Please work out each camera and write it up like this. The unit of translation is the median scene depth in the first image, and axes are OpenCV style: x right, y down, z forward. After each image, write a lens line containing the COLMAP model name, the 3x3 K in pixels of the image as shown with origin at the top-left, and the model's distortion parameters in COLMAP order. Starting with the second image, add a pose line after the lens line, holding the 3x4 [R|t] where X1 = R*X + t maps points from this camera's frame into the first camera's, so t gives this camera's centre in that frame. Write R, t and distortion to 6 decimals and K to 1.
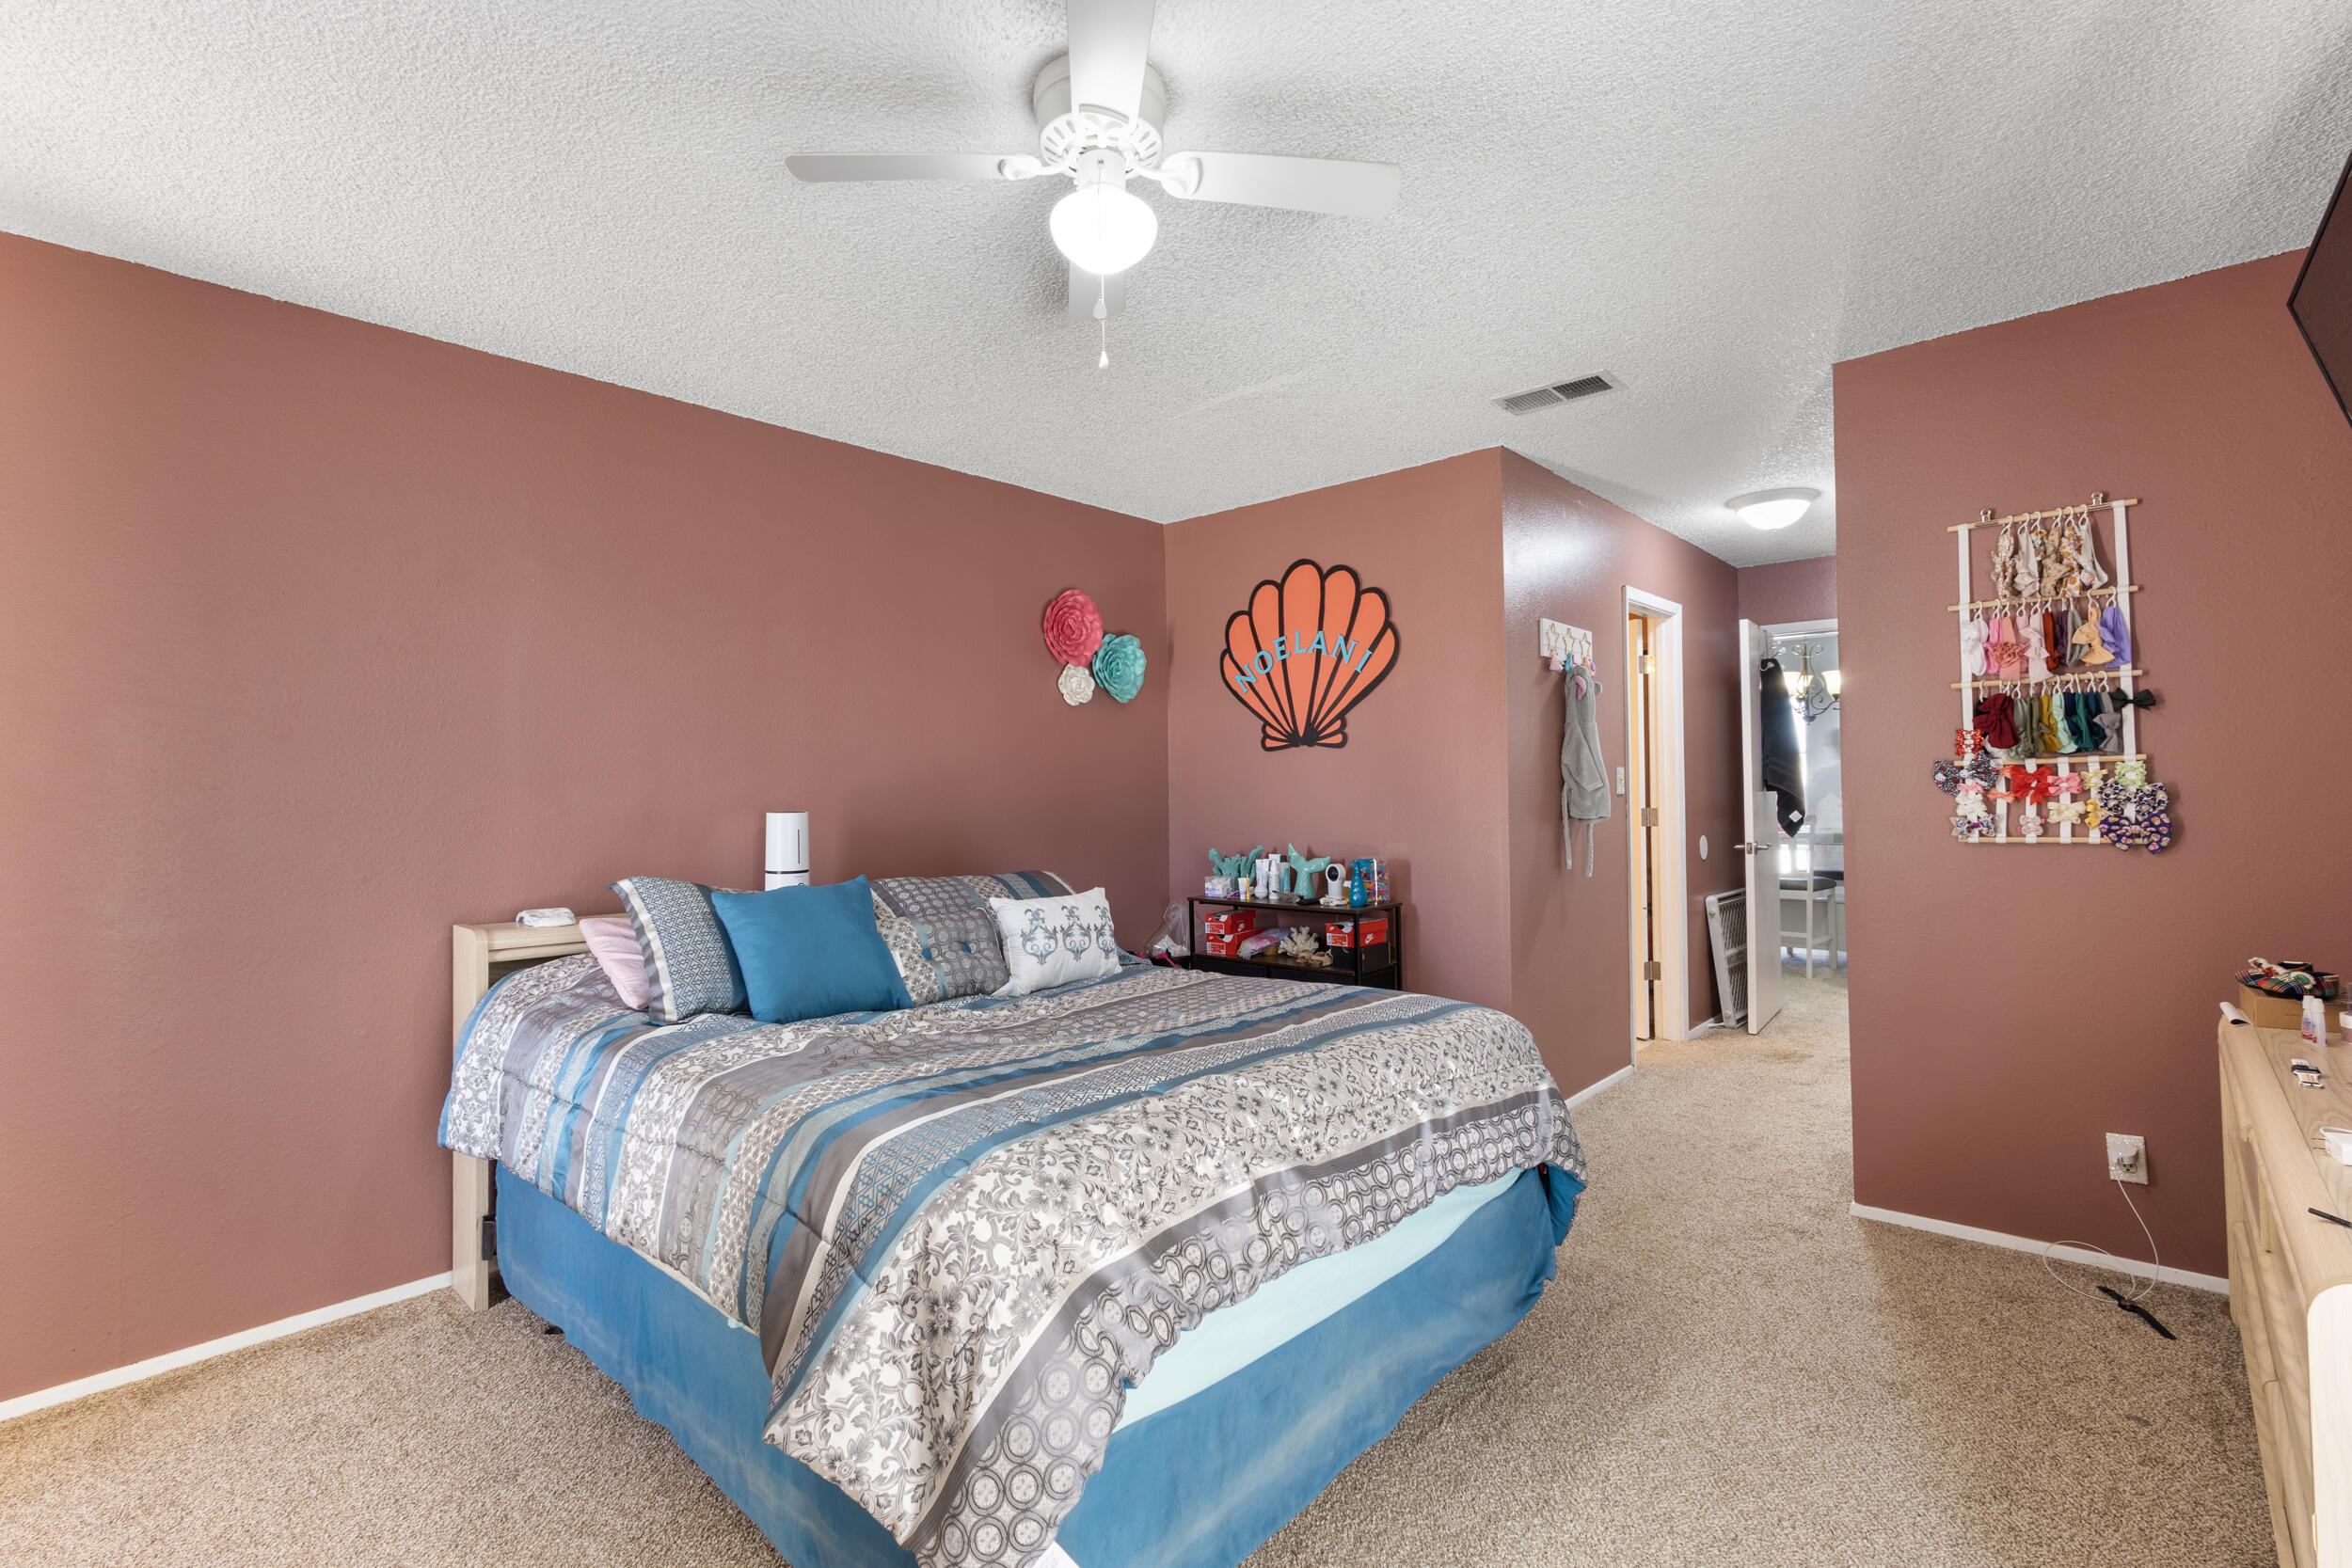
lens RADIAL K [[1079.2, 0, 1178.0], [0, 1079.2, 779.9], [0, 0, 1]] dist [0.010597, -0.004549]
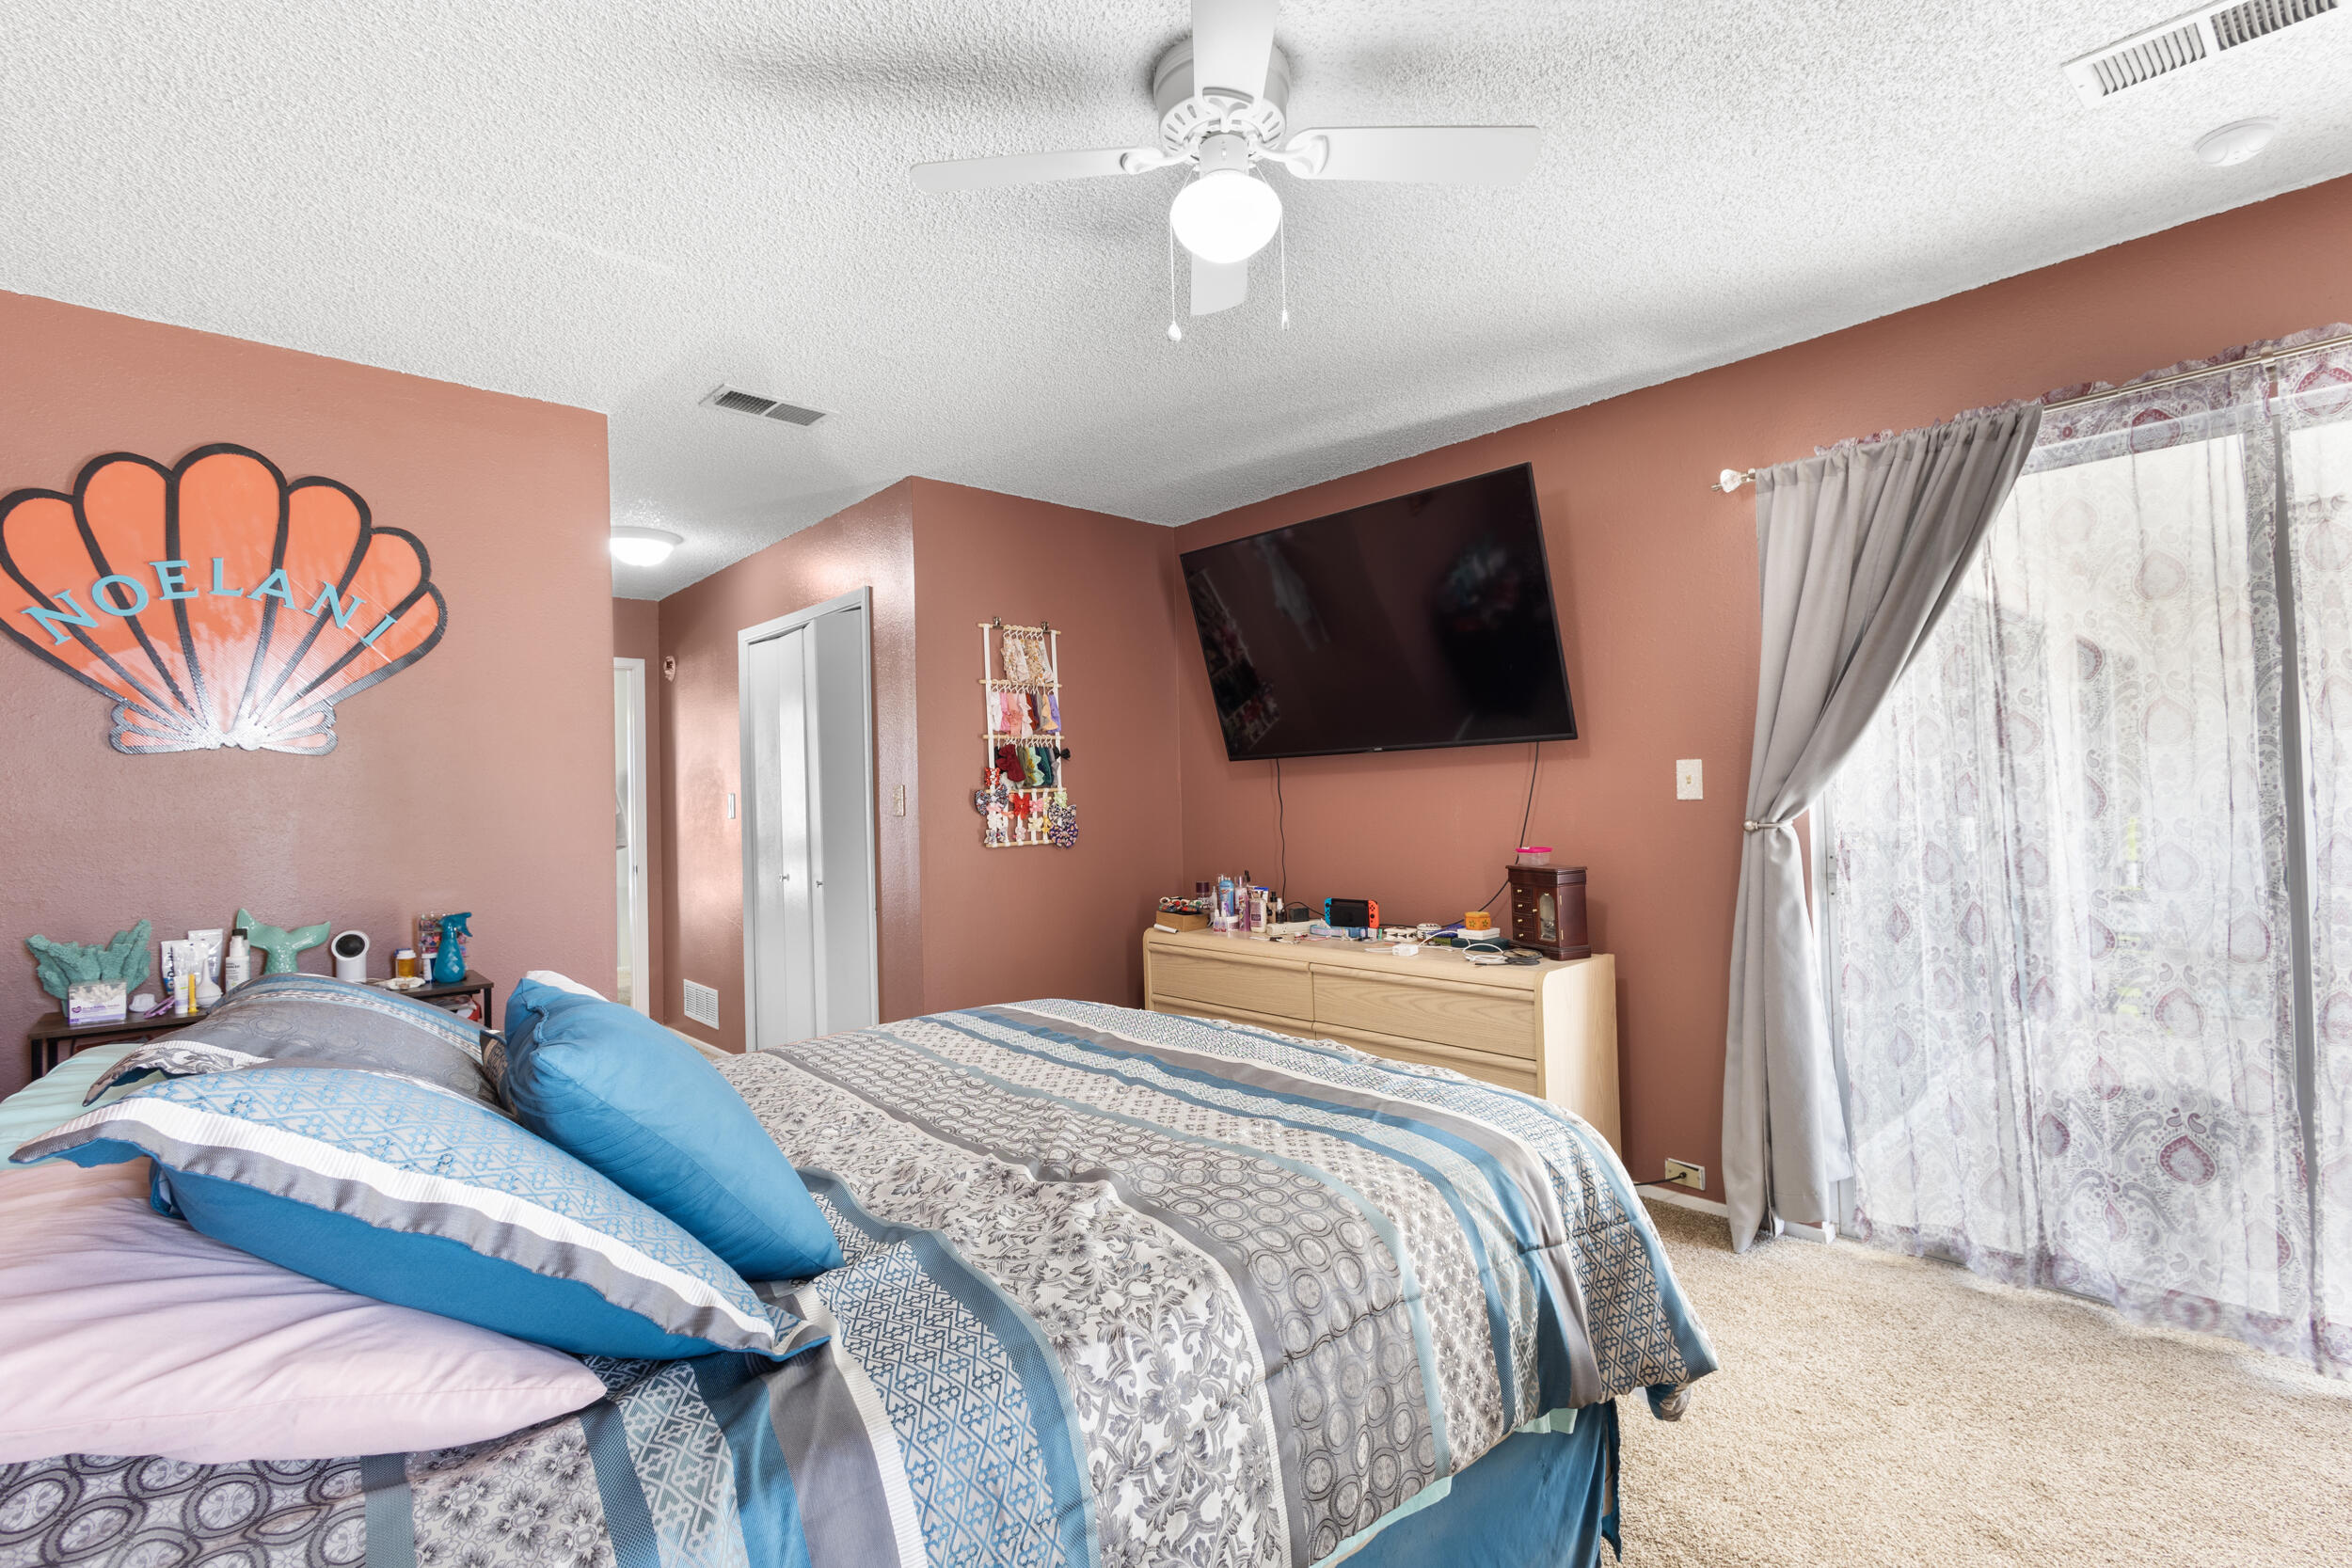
lens RADIAL K [[1079.2, 0, 1178.0], [0, 1079.2, 779.9], [0, 0, 1]] dist [0.010597, -0.004549]
pose [[0.115948, 0.031596, 0.992753, -0.653864], [0.008967, 0.999420, -0.032856, 0.018274], [-0.993215, 0.012712, 0.115598, 0.597093]]
